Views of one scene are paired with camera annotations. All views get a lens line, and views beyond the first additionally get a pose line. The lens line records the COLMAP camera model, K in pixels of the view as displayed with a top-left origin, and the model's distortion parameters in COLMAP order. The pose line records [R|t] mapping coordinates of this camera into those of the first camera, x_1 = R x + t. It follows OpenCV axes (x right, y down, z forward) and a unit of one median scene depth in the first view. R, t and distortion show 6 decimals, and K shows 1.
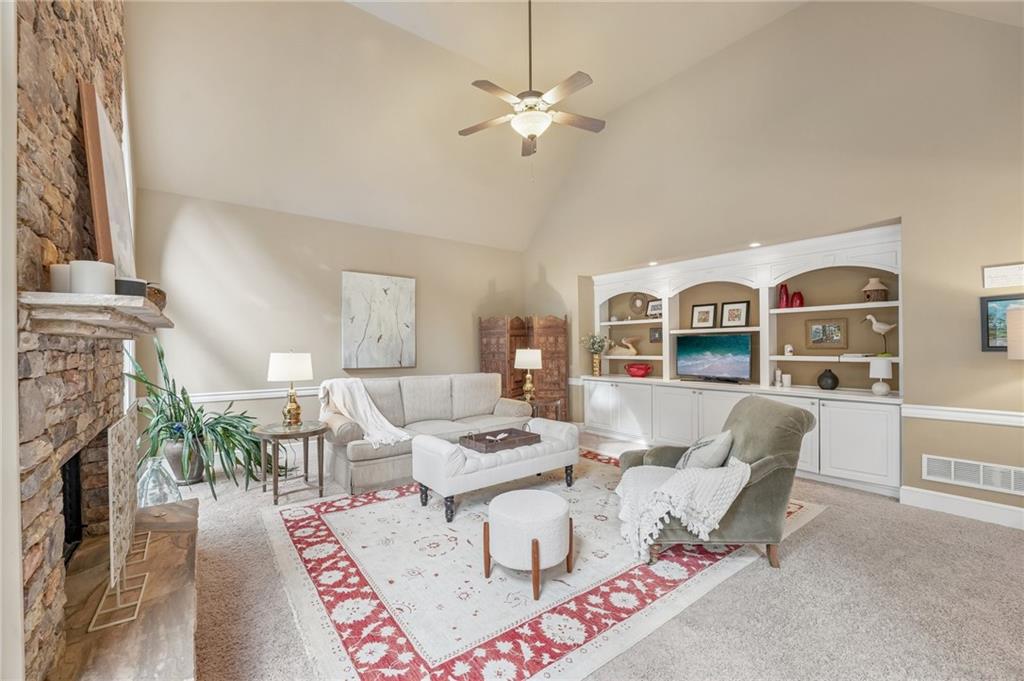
lens RADIAL K [[413.6, 0, 510.2], [0, 413.6, 336.8], [0, 0, 1]] dist [-0.022779, -0.000008]
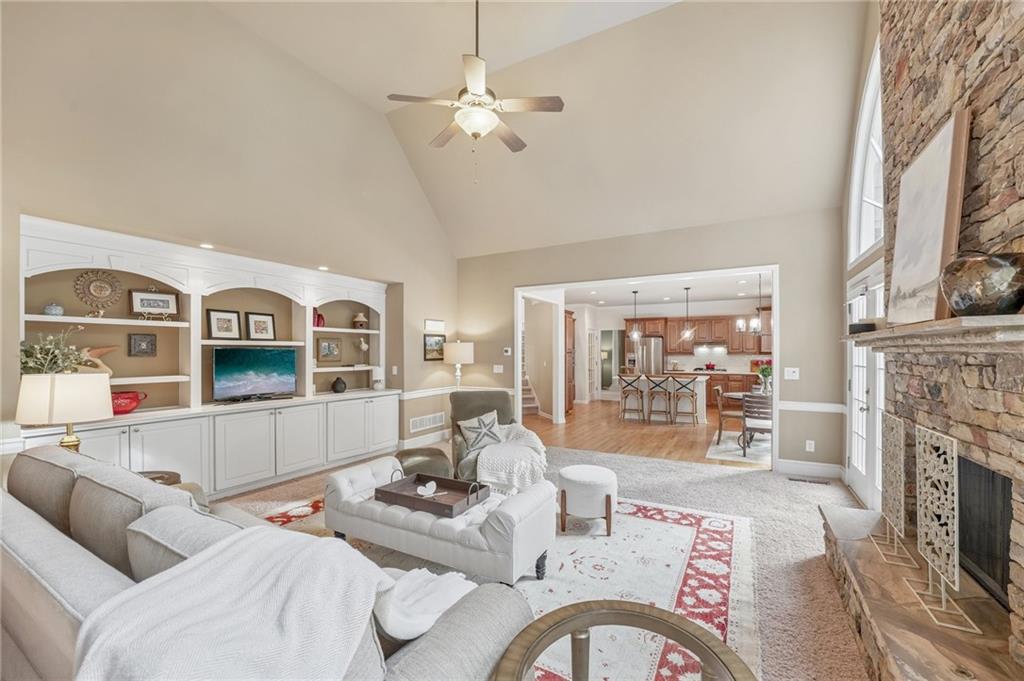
lens RADIAL K [[413.6, 0, 510.2], [0, 413.6, 336.8], [0, 0, 1]] dist [-0.022779, -0.000008]
pose [[-0.393279, 0.043950, 0.918368, -0.713052], [-0.012333, 0.998515, -0.053067, 0.015307], [-0.919336, -0.032196, -0.392153, 1.117600]]
